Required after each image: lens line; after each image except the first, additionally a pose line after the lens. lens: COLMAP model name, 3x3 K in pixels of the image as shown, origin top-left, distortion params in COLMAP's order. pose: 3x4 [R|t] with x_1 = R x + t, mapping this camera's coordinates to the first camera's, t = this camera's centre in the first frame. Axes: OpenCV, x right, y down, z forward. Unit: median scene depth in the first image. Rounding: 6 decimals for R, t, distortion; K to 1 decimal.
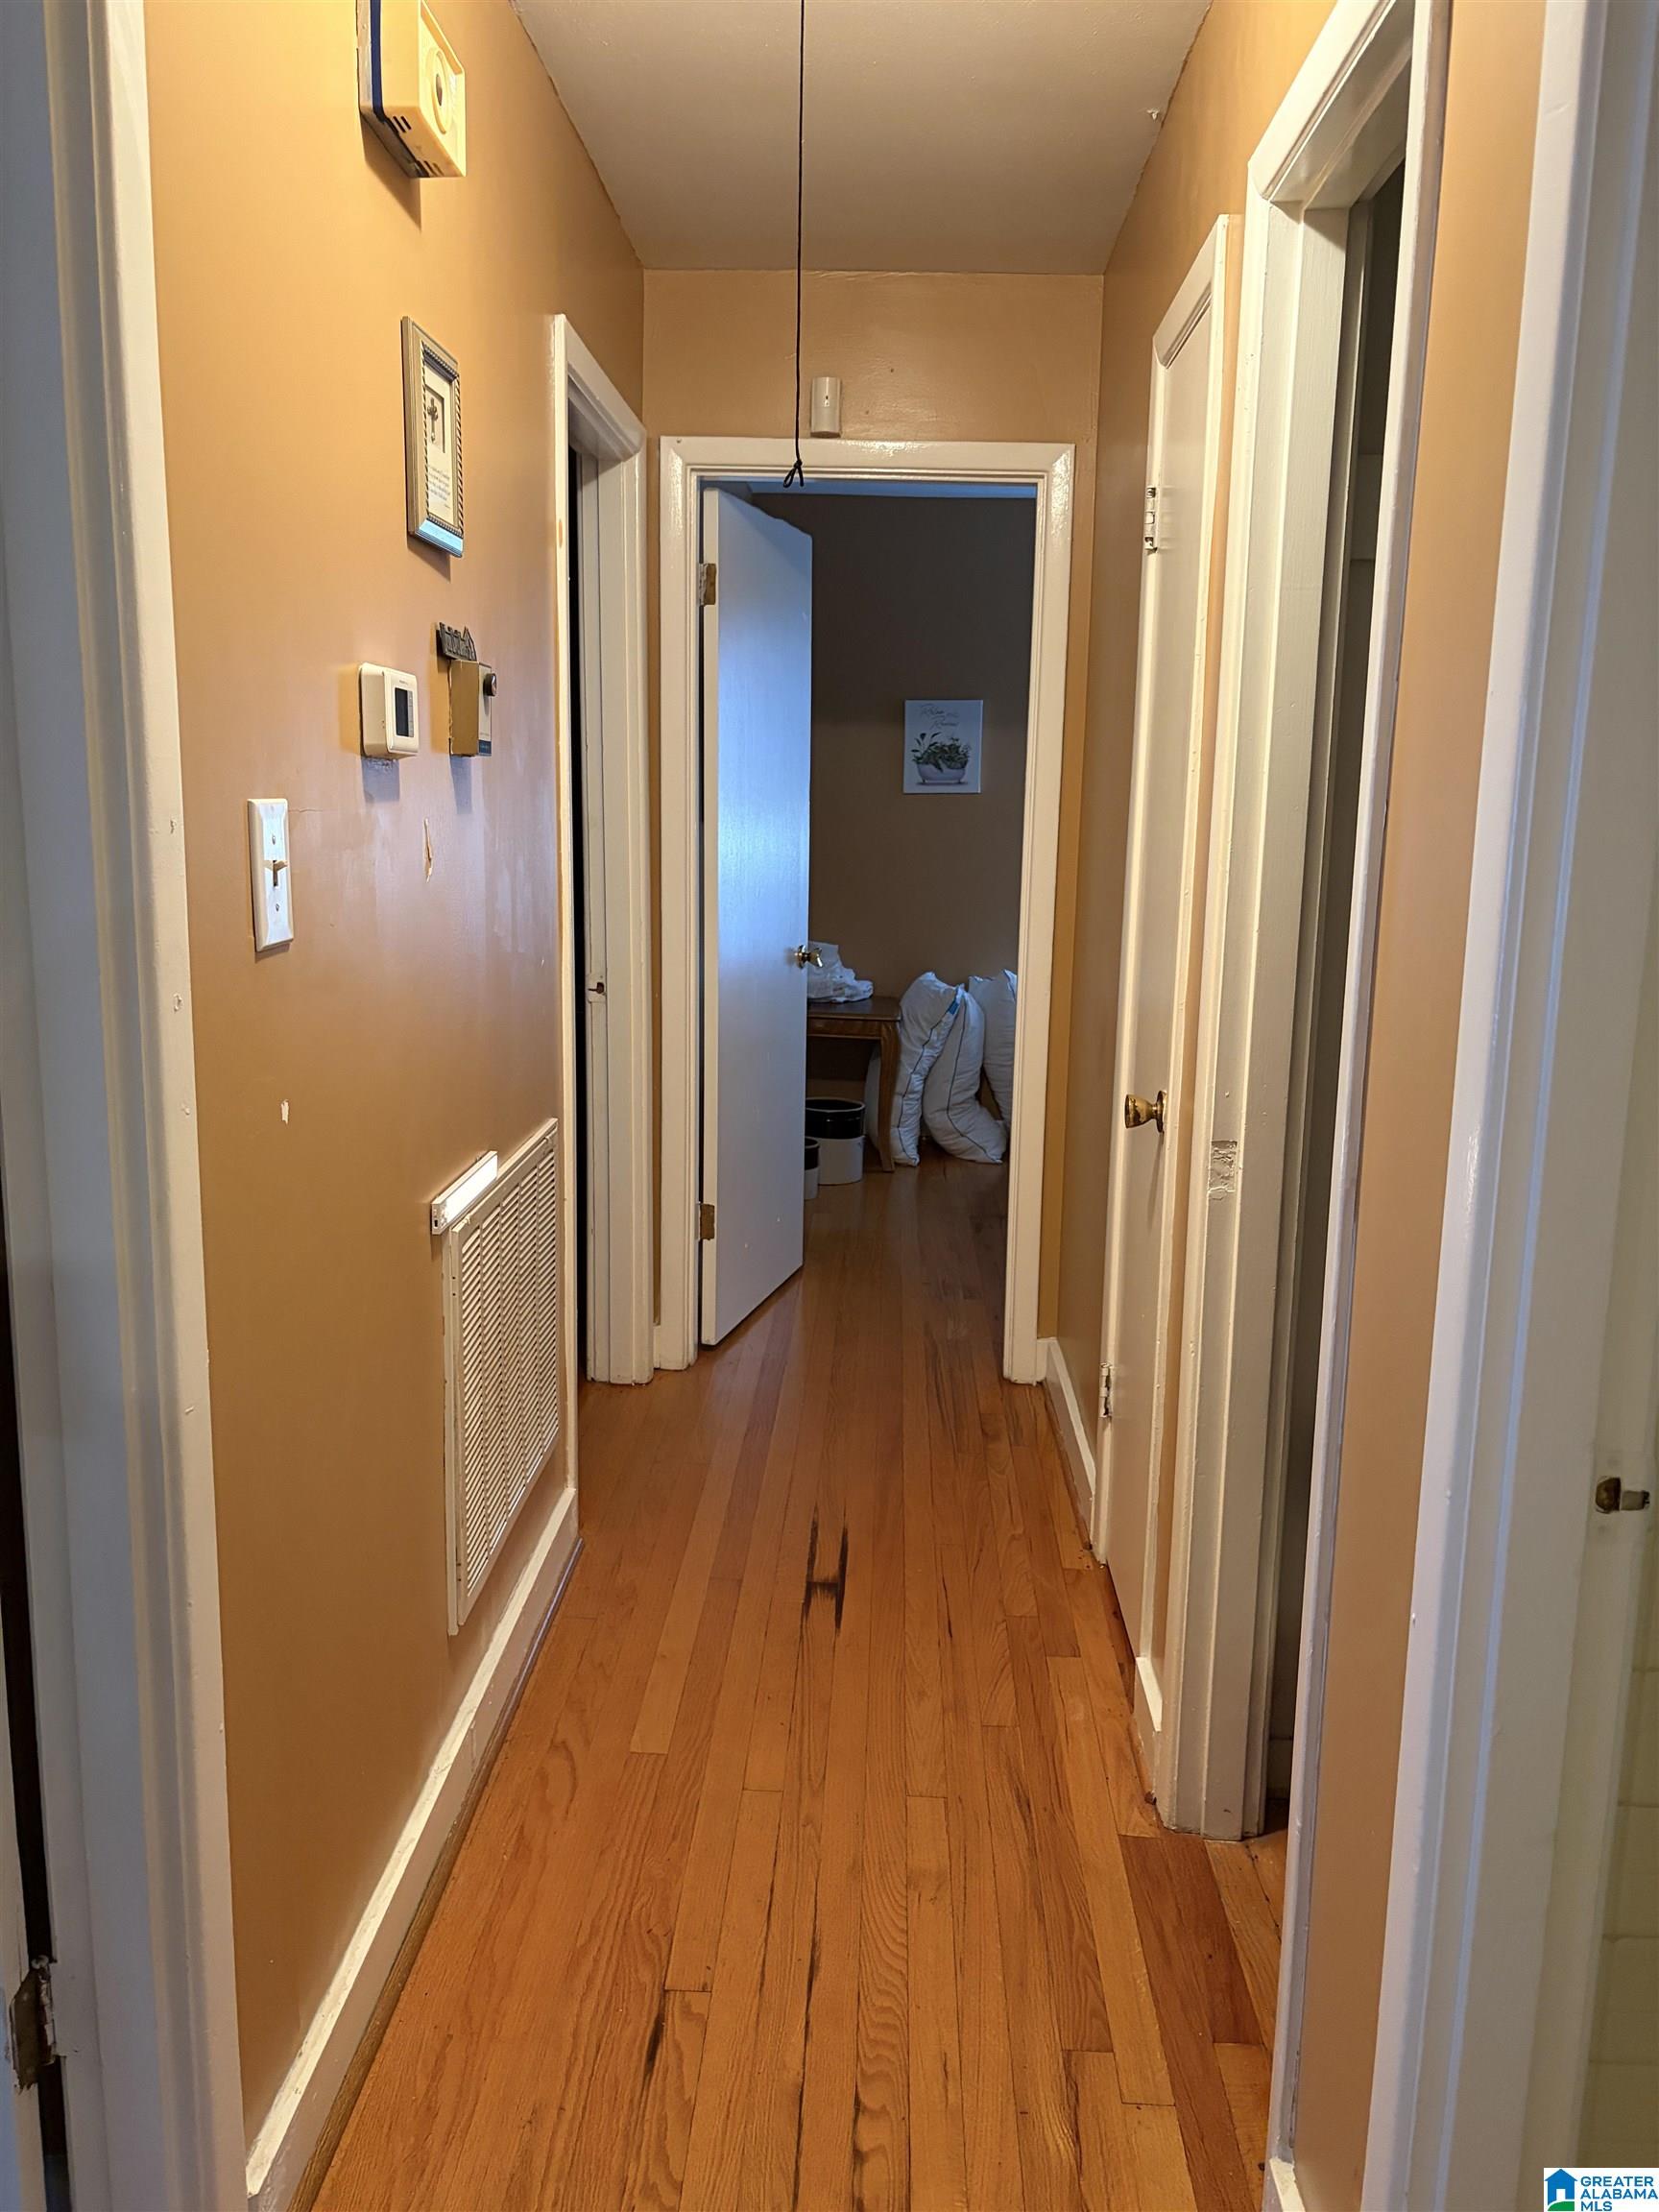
lens RADIAL K [[1670.7, 0, 830.6], [0, 1670.7, 1103.4], [0, 0, 1]] dist [-0.000207, -0.000017]
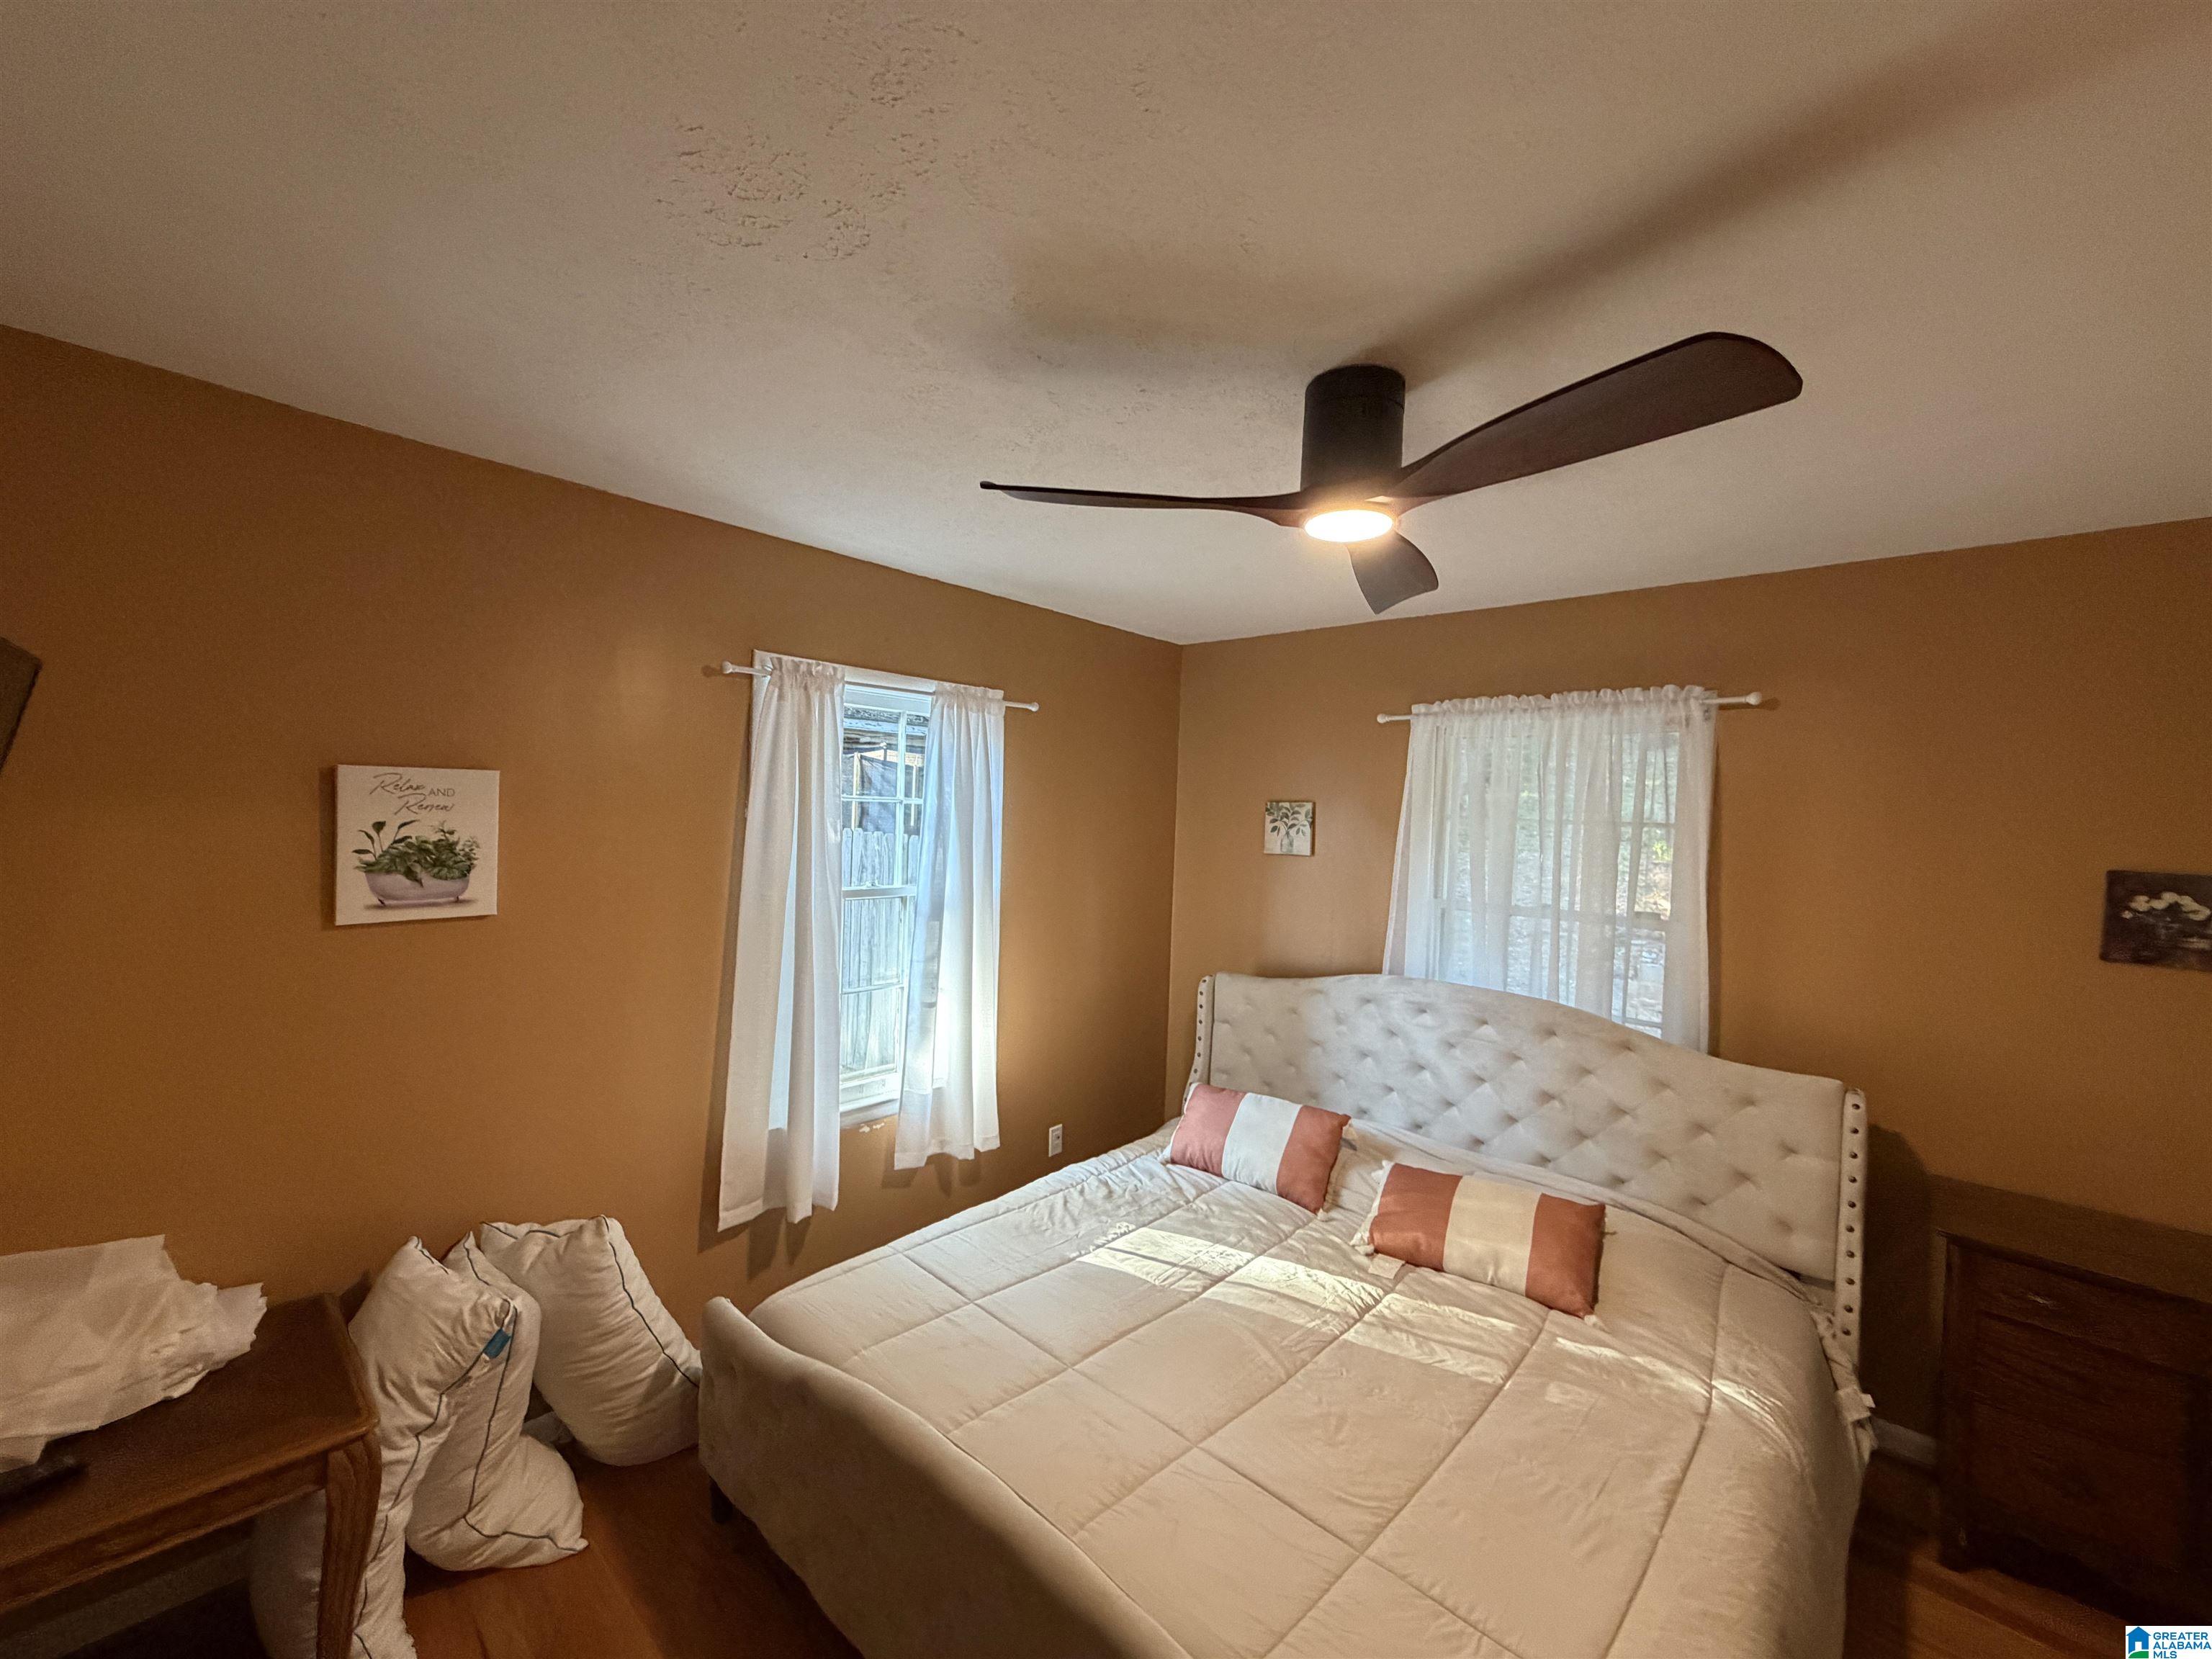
lens RADIAL K [[886.9, 0, 1108.8], [0, 886.9, 833.6], [0, 0, 1]] dist [-0.002417, -0.000162]
pose [[0.679388, -0.014277, 0.733640, 0.001934], [0.121355, 0.988229, -0.093150, -0.157909], [-0.723674, 0.152316, 0.673123, 0.609633]]
